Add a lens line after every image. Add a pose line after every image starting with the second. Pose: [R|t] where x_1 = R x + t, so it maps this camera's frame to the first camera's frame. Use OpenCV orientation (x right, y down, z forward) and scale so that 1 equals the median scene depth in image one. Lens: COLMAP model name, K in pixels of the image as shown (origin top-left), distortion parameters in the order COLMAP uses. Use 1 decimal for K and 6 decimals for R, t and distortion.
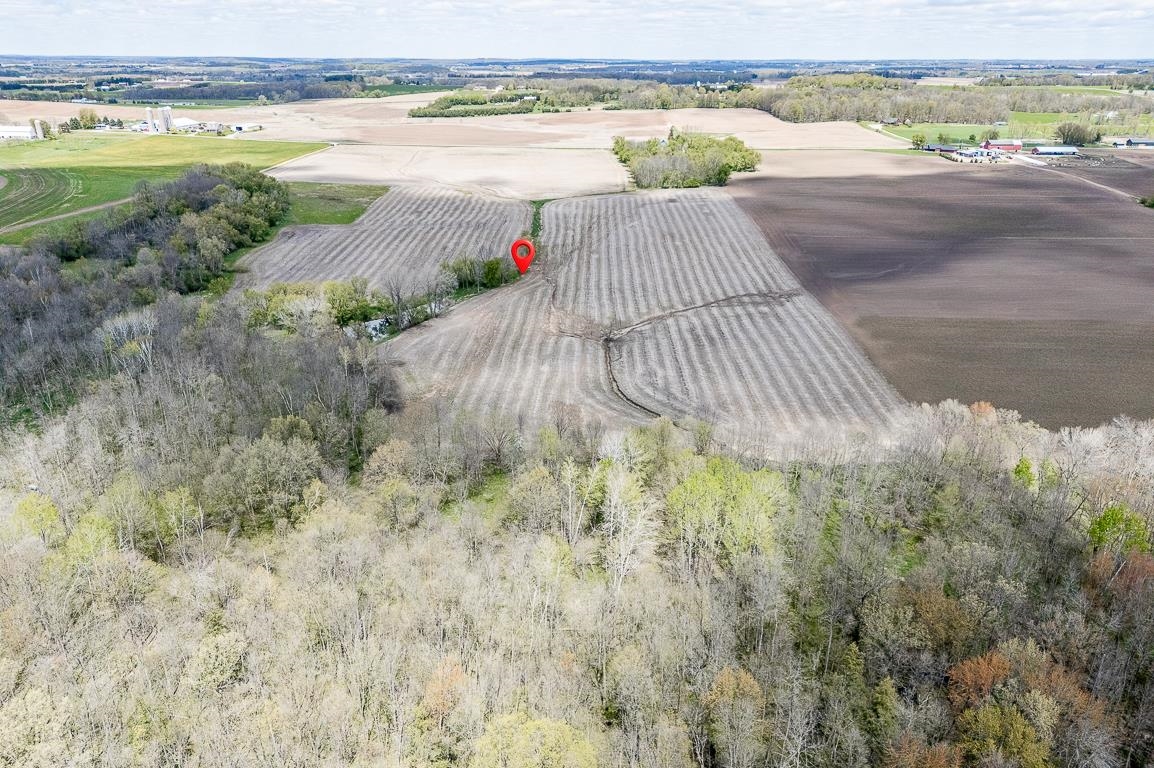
lens RADIAL K [[842.1, 0, 578.3], [0, 842.1, 401.0], [0, 0, 1]] dist [0.094312, -0.106237]
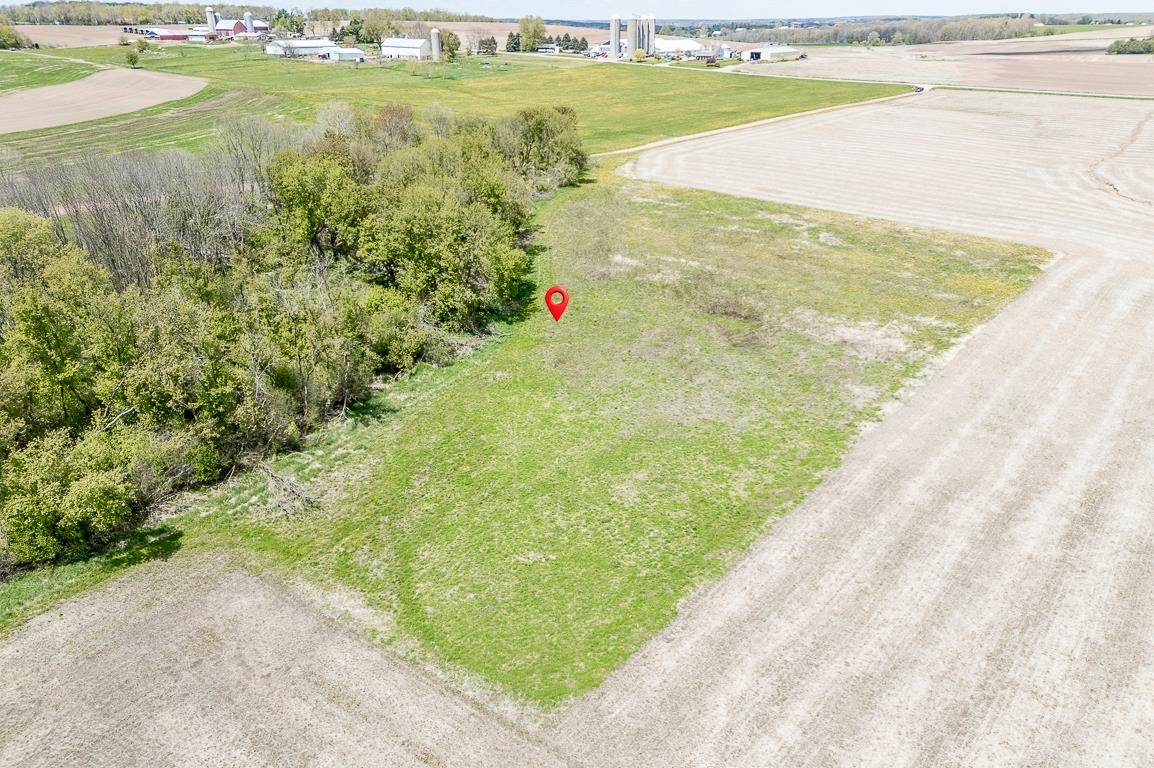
lens RADIAL K [[855.0, 0, 577.2], [0, 855.0, 403.5], [0, 0, 1]] dist [0.070519, -0.068844]
pose [[0.777935, 0.252629, -0.575322, -0.274802], [-0.232052, 0.966397, 0.110579, -0.327026], [0.583925, 0.047481, 0.810418, 1.162970]]
